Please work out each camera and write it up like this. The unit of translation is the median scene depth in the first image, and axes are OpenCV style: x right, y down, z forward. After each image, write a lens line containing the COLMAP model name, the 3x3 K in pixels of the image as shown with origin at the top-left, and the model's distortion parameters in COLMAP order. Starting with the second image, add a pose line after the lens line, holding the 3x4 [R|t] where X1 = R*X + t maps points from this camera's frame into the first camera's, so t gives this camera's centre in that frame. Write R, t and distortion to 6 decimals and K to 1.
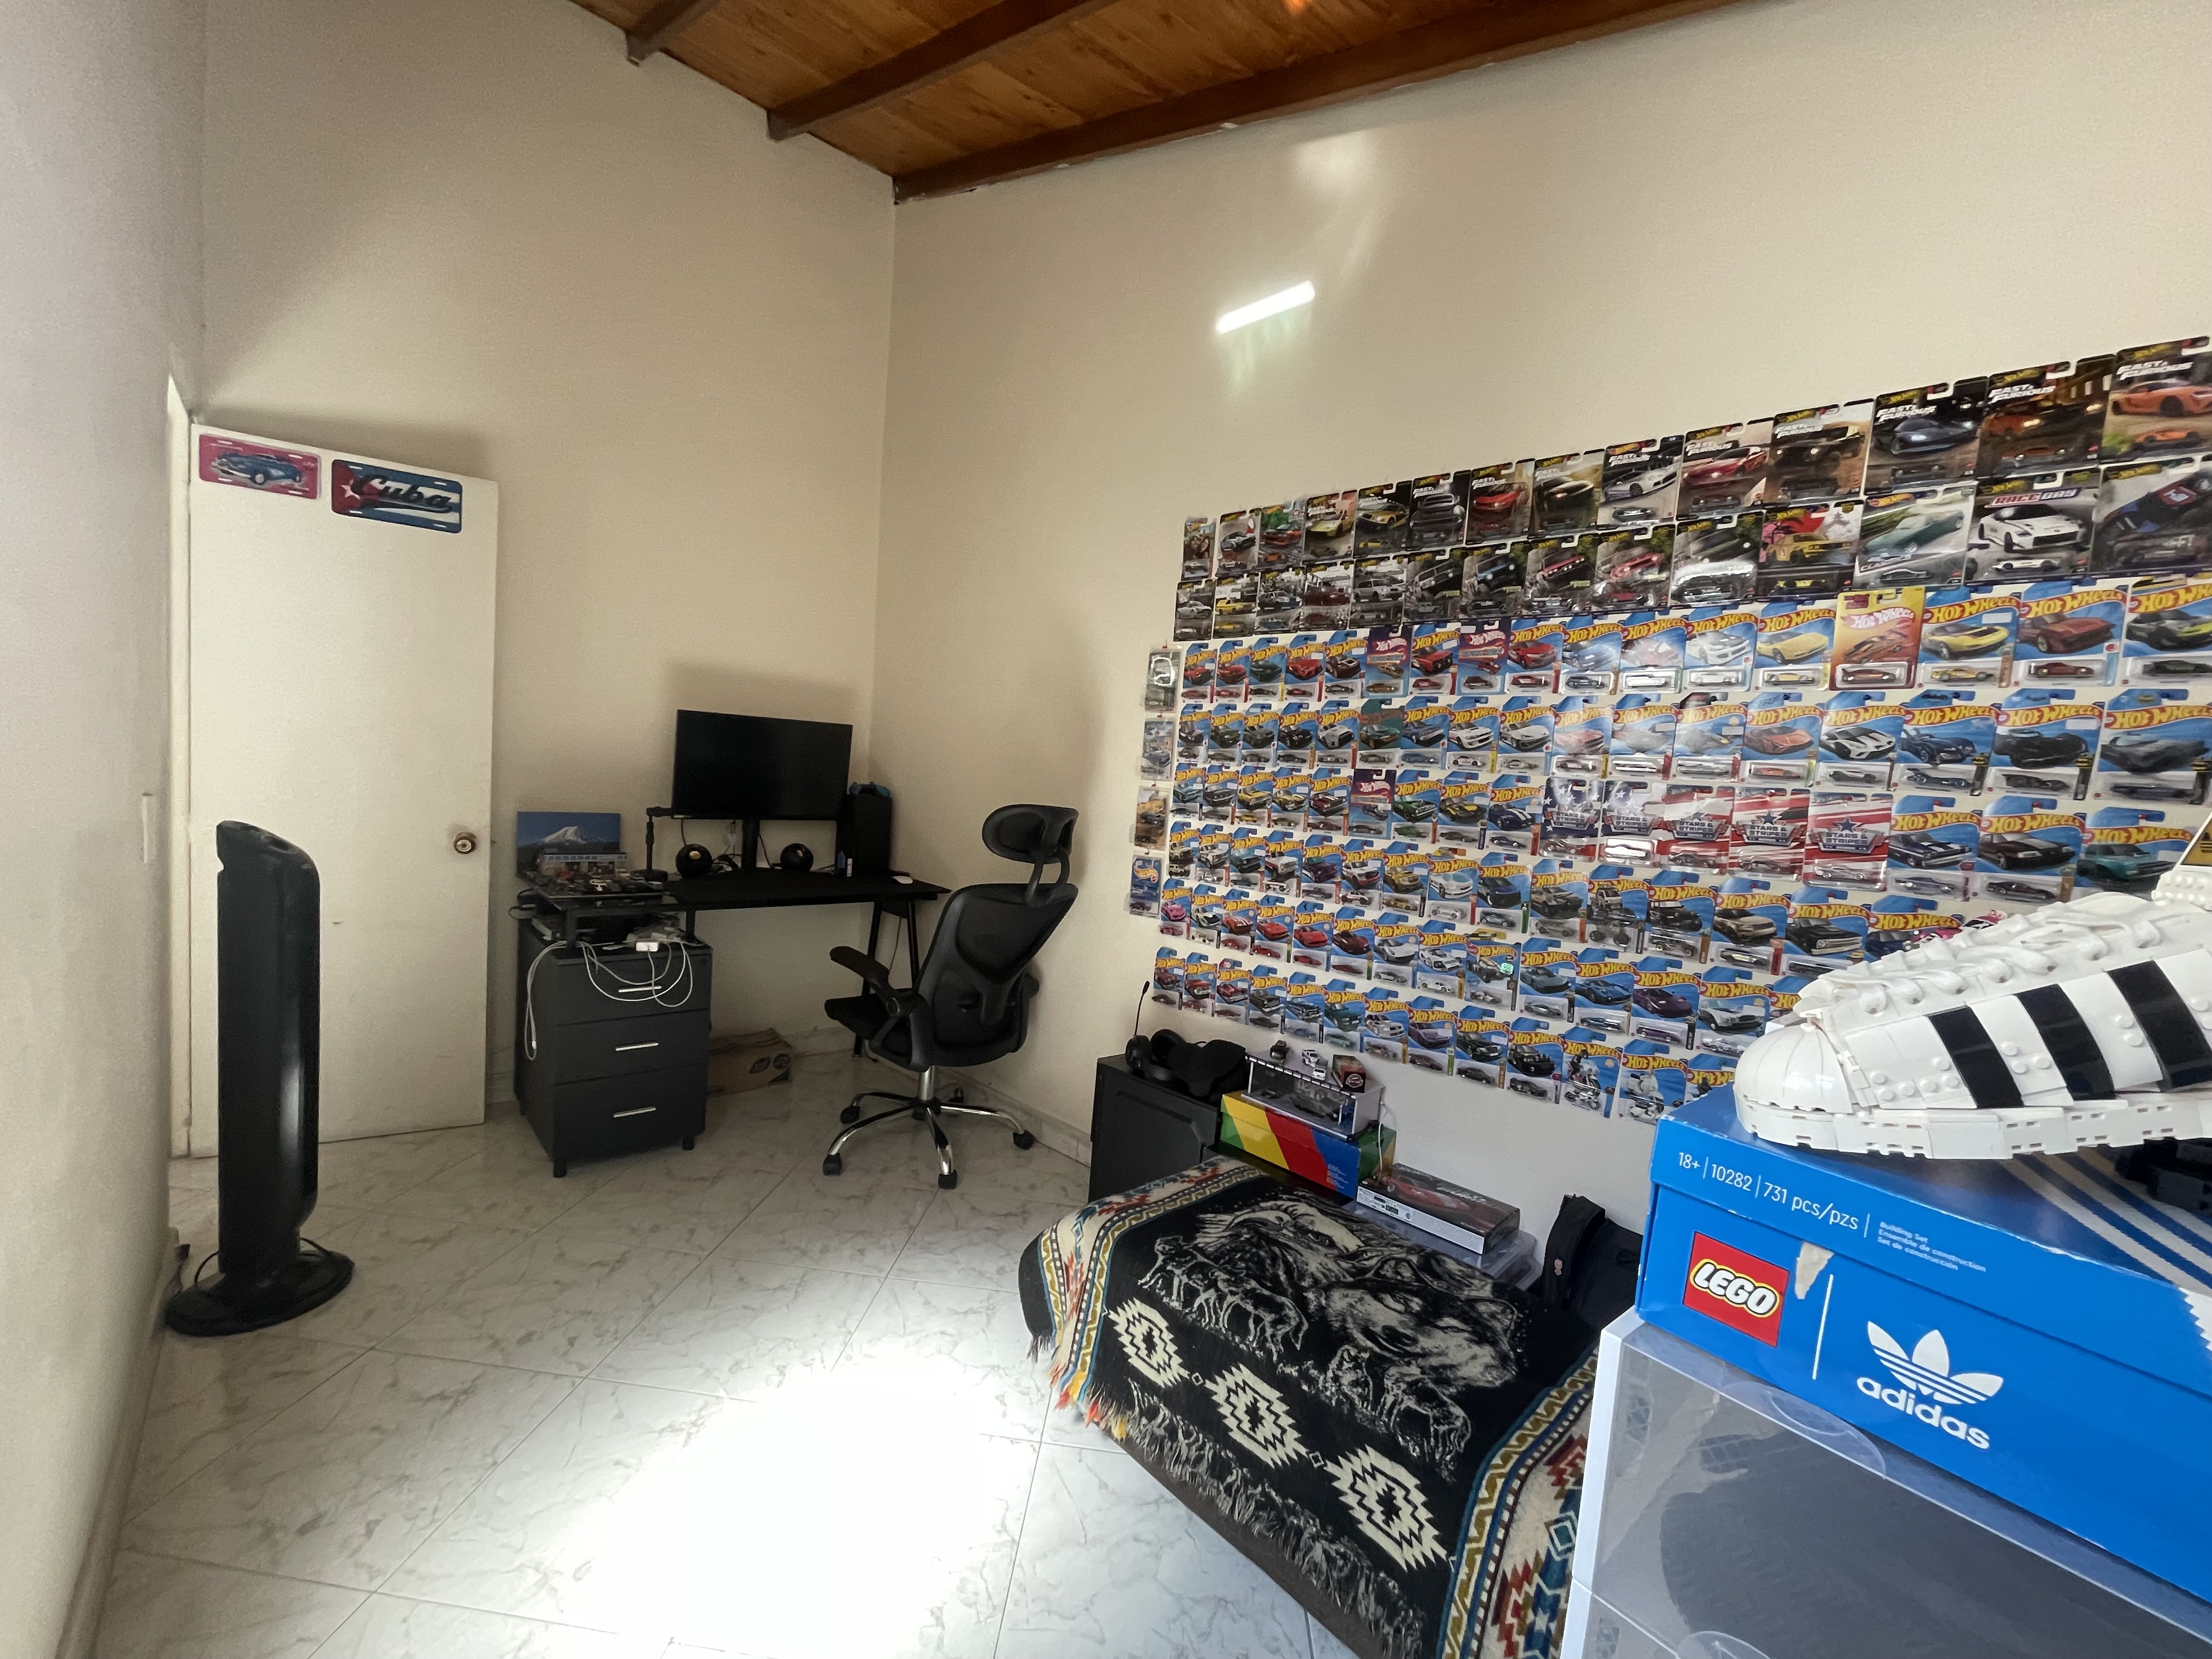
lens RADIAL K [[880.0, 0, 1093.1], [0, 880.0, 831.6], [0, 0, 1]] dist [0.012177, -0.000956]
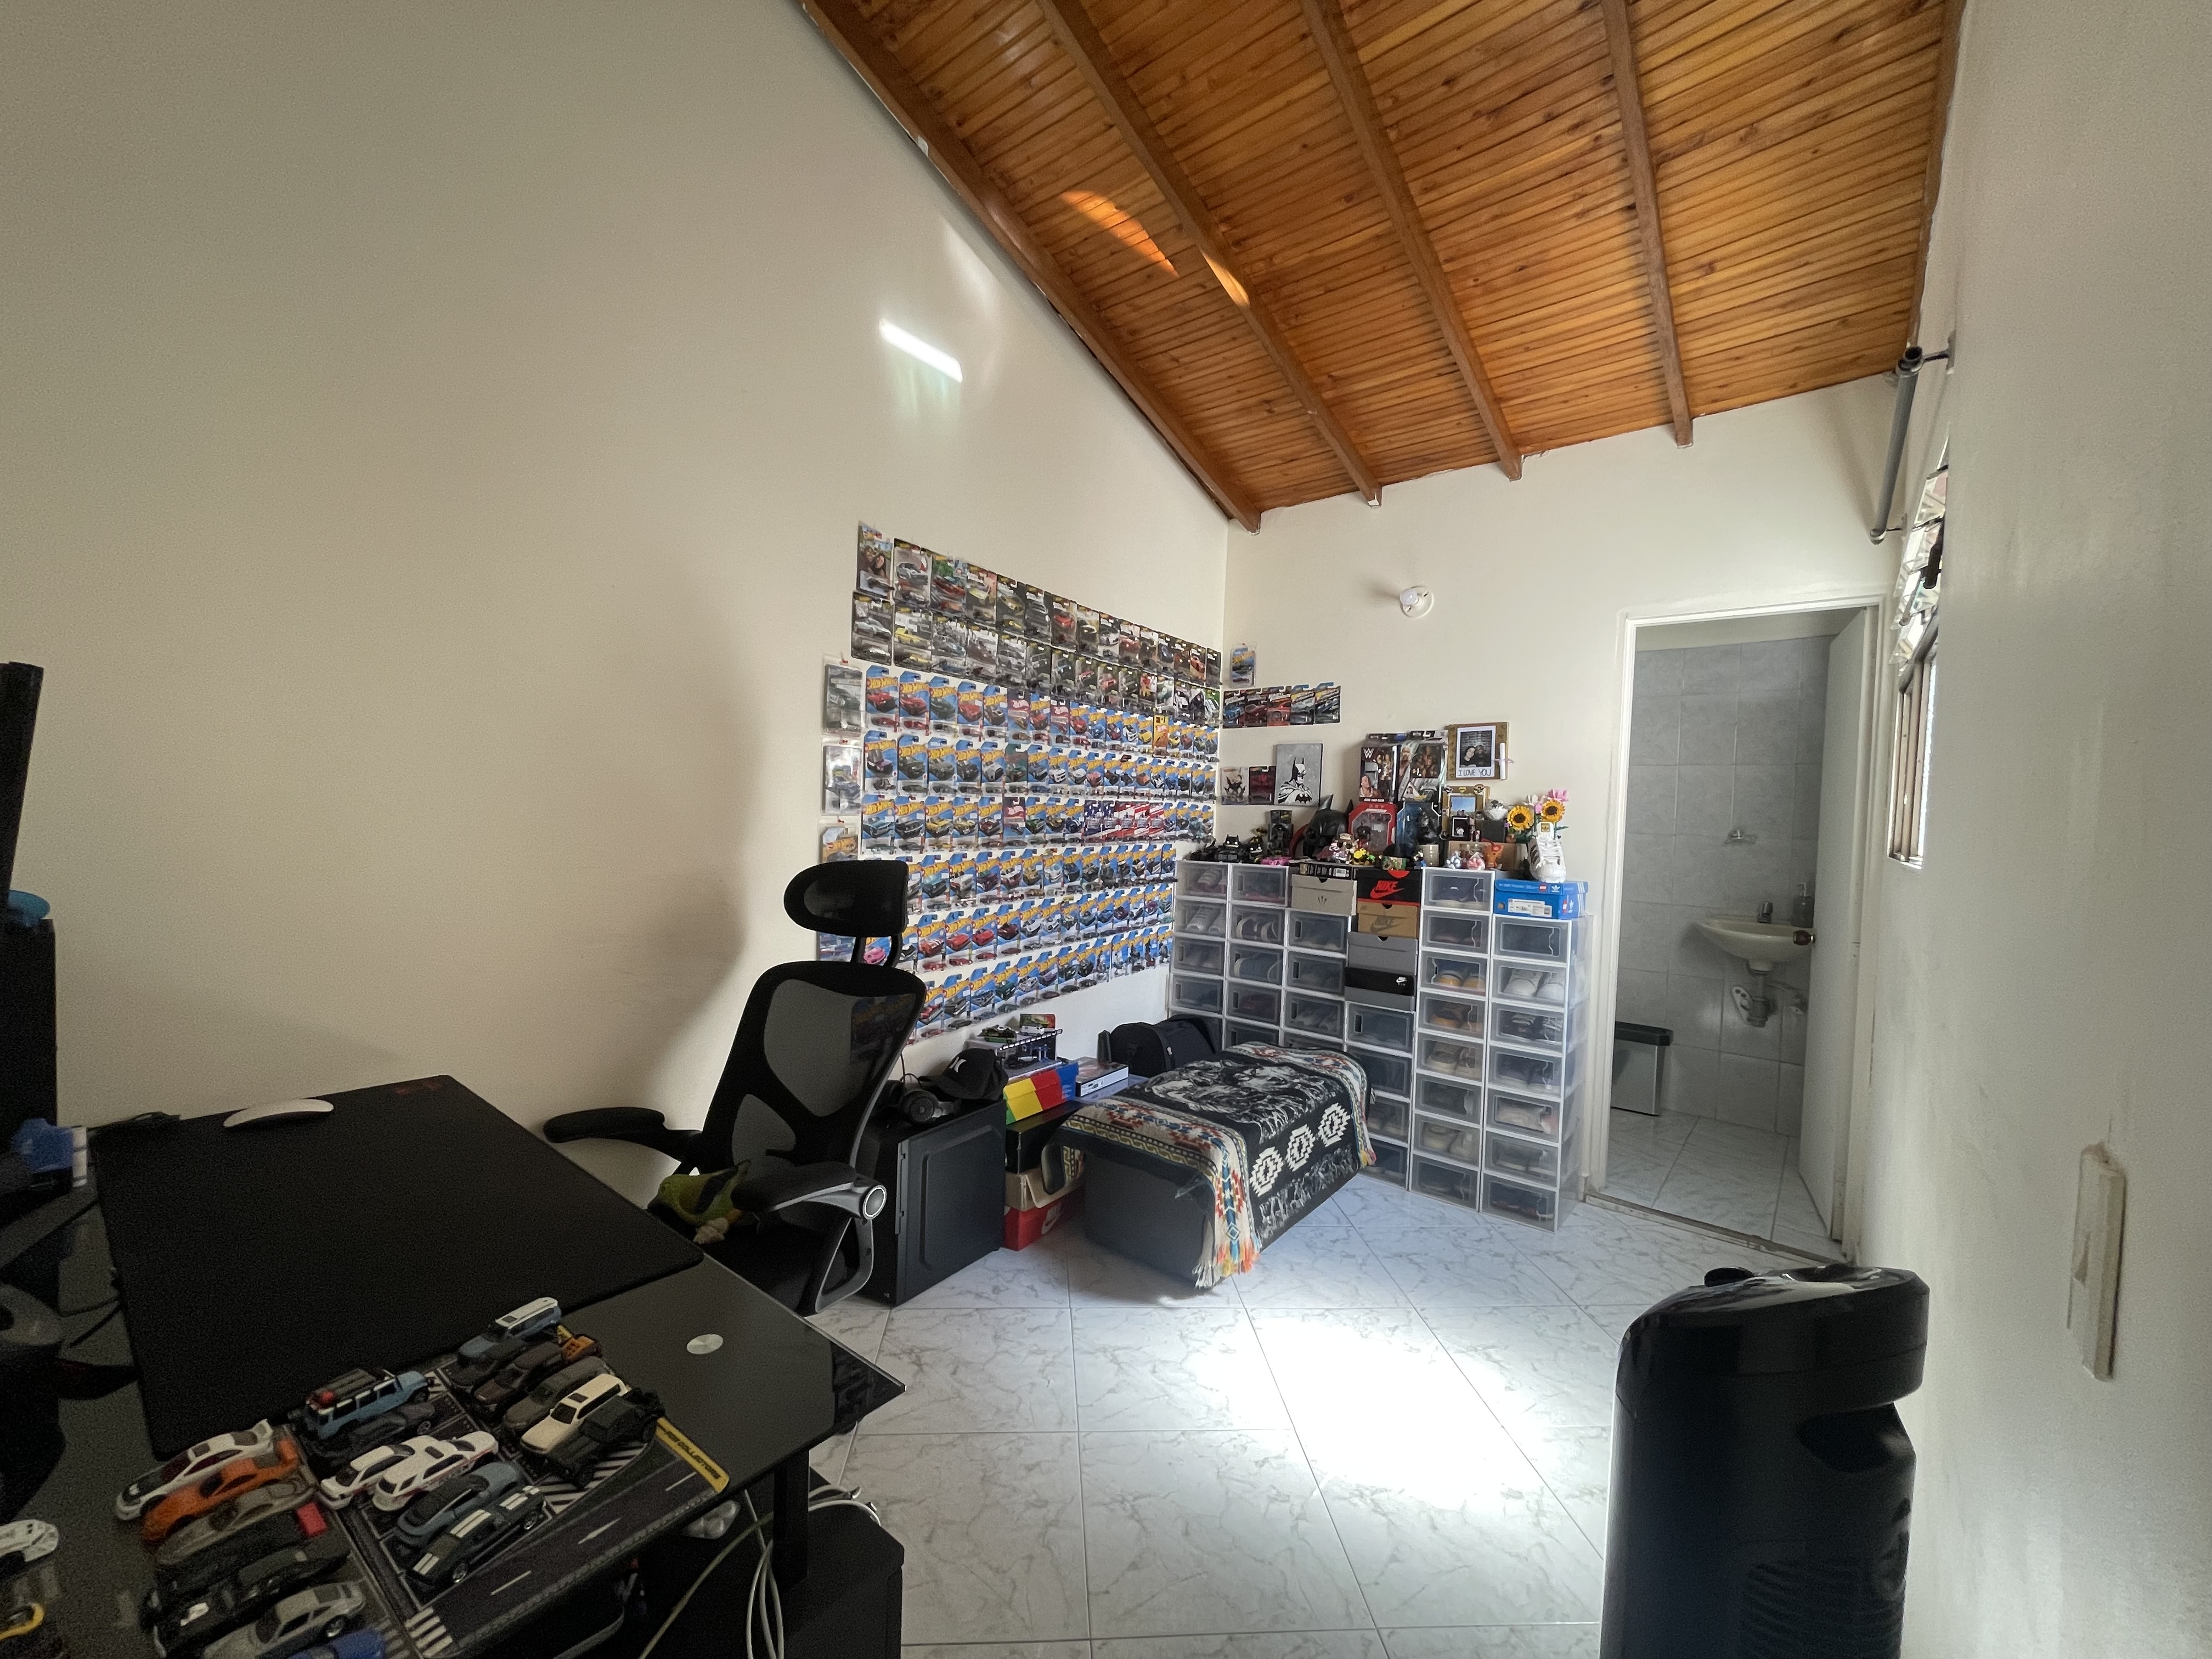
lens RADIAL K [[880.0, 0, 1093.9], [0, 880.0, 842.0], [0, 0, 1]] dist [0.012177, -0.000956]
pose [[-0.146415, -0.113516, 0.982689, -0.992640], [0.027801, 0.992530, 0.118795, -0.156042], [-0.988832, 0.044713, -0.142166, 1.064591]]
